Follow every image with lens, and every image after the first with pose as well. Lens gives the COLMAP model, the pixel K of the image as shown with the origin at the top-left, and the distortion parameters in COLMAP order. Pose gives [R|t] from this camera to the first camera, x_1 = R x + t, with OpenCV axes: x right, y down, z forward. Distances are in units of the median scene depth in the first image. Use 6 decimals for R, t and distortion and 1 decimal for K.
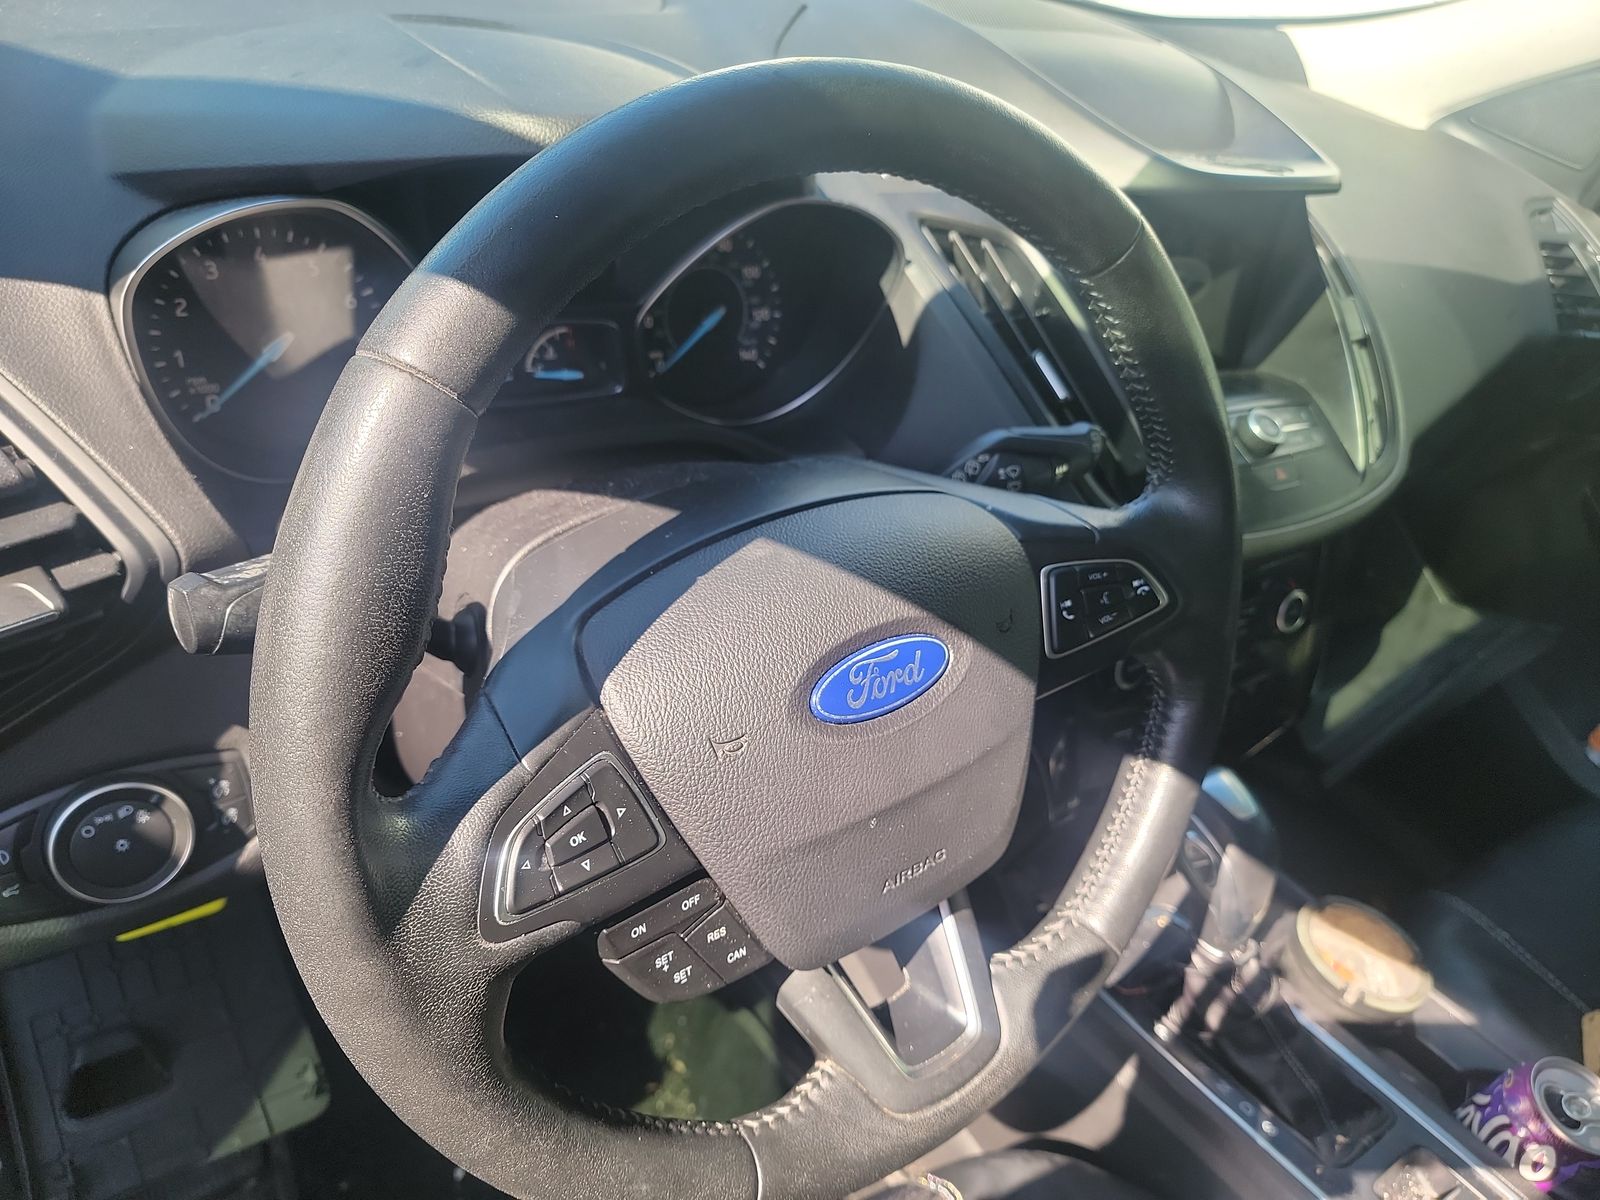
lens RADIAL K [[1096.5, 0, 802.1], [0, 1096.5, 600.8], [0, 0, 1]] dist [0.034479, -0.046891]
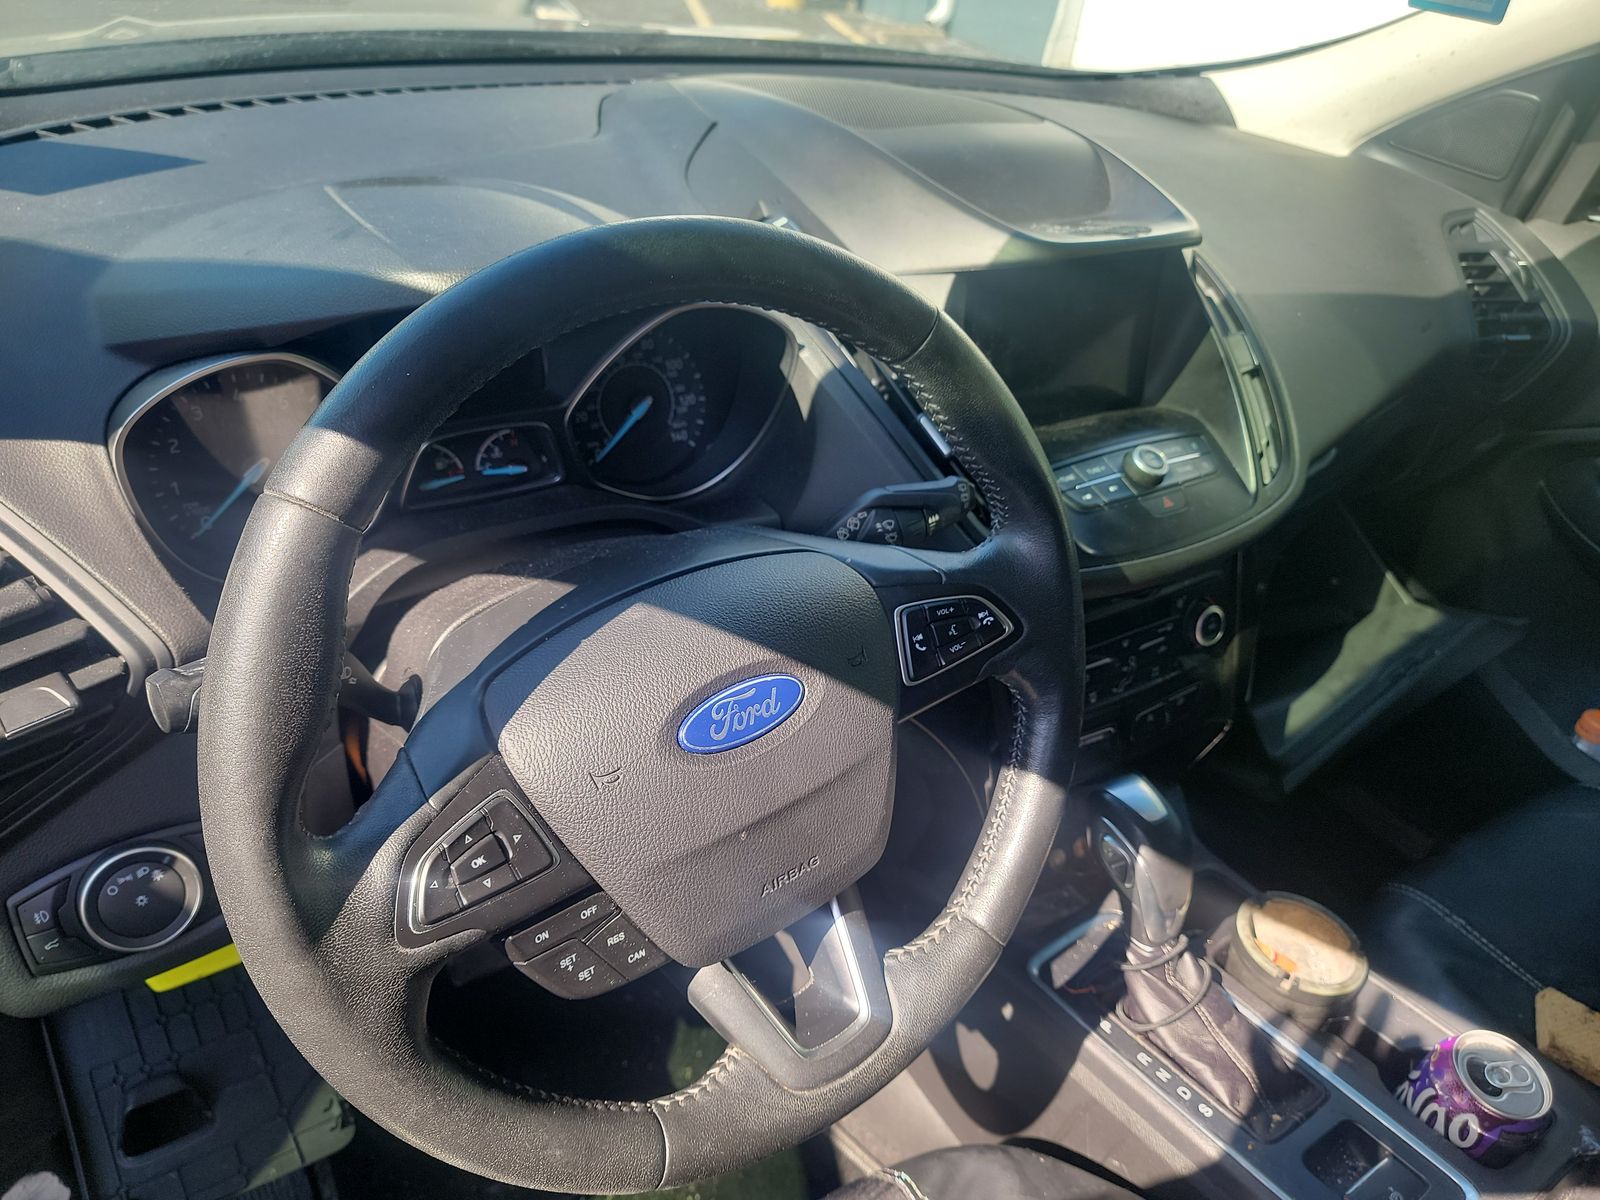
lens RADIAL K [[1096.5, 0, 793.1], [0, 1096.5, 599.4], [0, 0, 1]] dist [0.034479, -0.046891]
pose [[0.995503, -0.077651, -0.054253, 0.159254], [0.075113, 0.996050, -0.047347, 0.006460], [0.057715, 0.043059, 0.997404, -0.147704]]
